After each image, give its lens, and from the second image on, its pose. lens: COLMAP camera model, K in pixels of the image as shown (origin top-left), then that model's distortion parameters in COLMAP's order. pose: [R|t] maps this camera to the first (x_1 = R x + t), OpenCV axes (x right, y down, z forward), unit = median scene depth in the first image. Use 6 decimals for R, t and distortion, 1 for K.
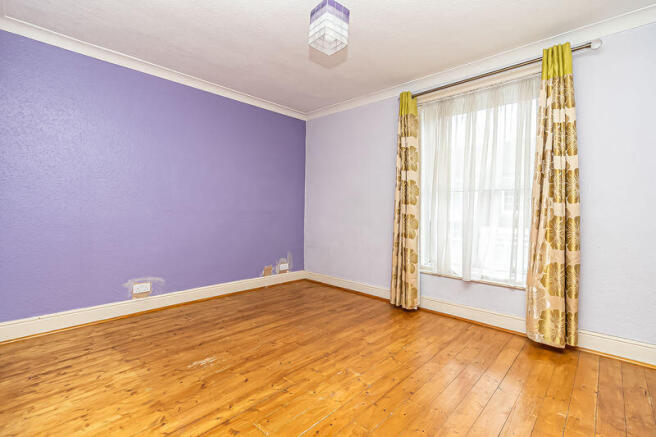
lens RADIAL K [[298.7, 0, 330.1], [0, 298.7, 218.4], [0, 0, 1]] dist [0.000665, 0.000503]
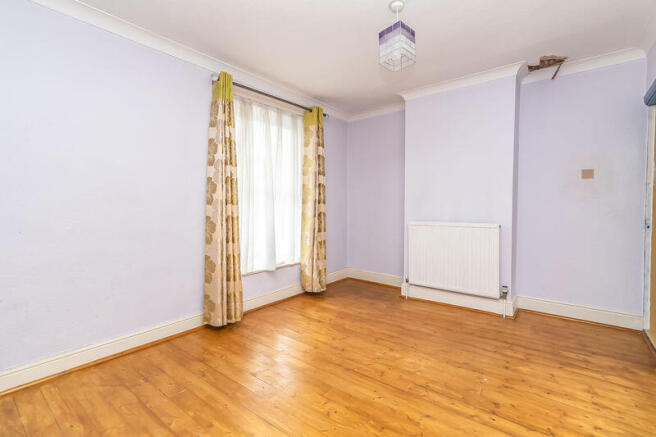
lens RADIAL K [[298.7, 0, 330.8], [0, 298.7, 211.5], [0, 0, 1]] dist [0.000665, 0.000503]
pose [[-0.082463, -0.032995, 0.996048, -0.815485], [0.031607, 0.998862, 0.035705, -0.058877], [-0.996093, 0.034426, -0.081326, 0.995084]]
